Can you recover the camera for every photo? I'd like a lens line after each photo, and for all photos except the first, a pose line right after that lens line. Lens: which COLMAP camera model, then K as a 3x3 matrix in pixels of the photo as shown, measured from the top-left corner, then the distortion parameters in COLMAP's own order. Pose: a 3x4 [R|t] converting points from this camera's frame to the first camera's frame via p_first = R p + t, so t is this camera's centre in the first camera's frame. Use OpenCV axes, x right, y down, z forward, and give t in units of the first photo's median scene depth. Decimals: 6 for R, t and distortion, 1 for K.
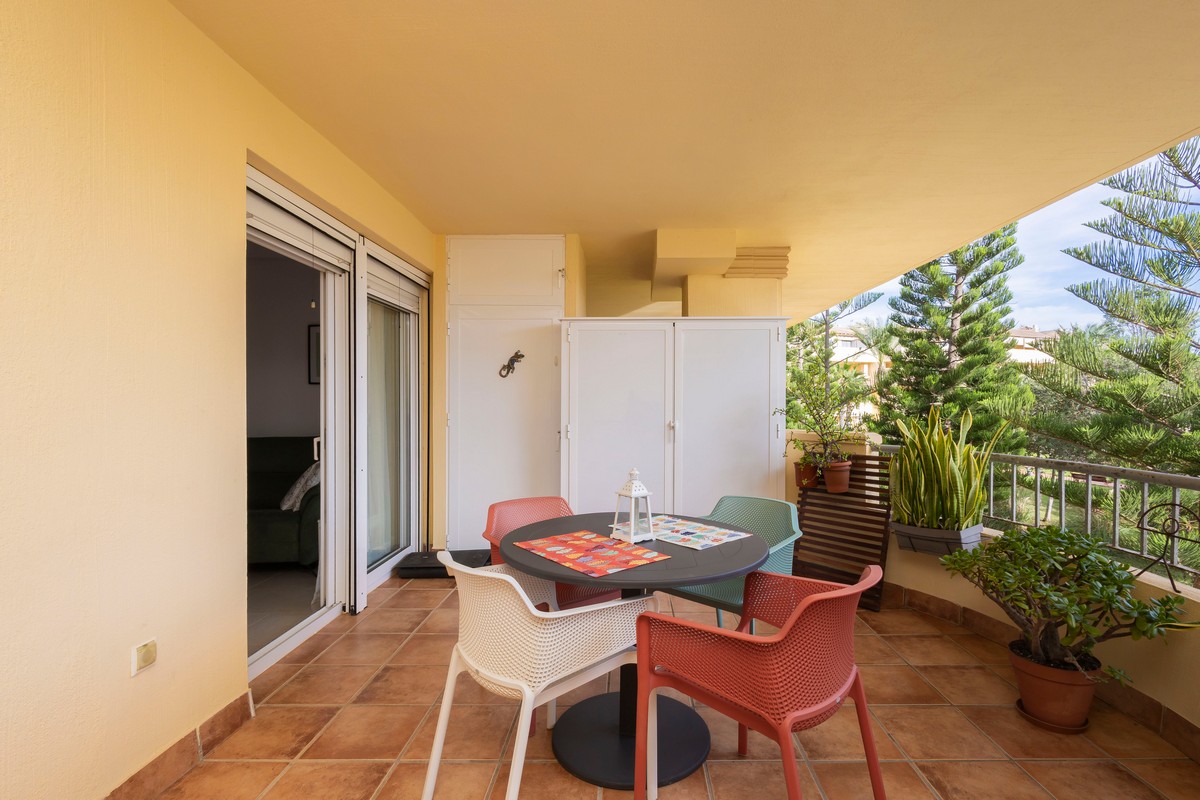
lens RADIAL K [[575.1, 0, 644.7], [0, 575.1, 406.6], [0, 0, 1]] dist [0.002084, -0.000163]
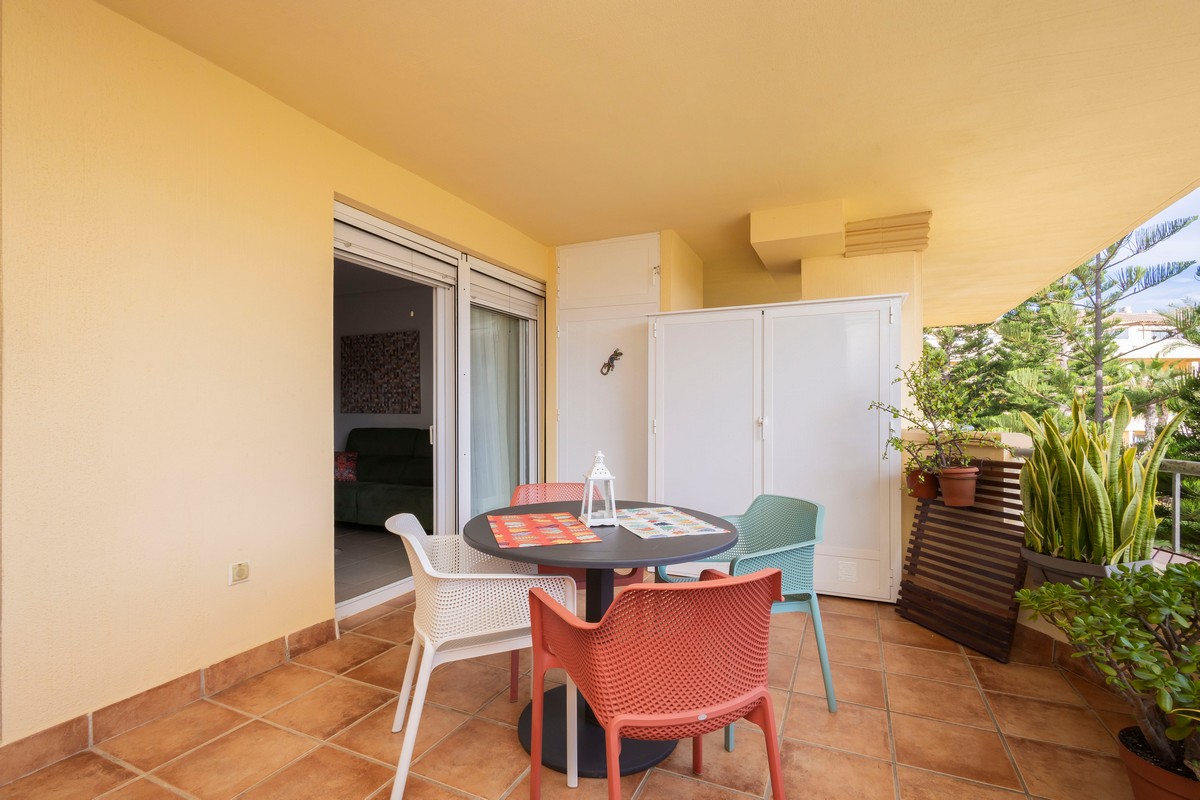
lens RADIAL K [[568.0, 0, 605.3], [0, 568.0, 413.6], [0, 0, 1]] dist [0.006654, -0.000407]
pose [[0.903224, 0.004934, -0.429141, 0.228621], [-0.006810, 0.999973, -0.002836, 0.025387], [0.429115, 0.005484, 0.903233, 0.070754]]
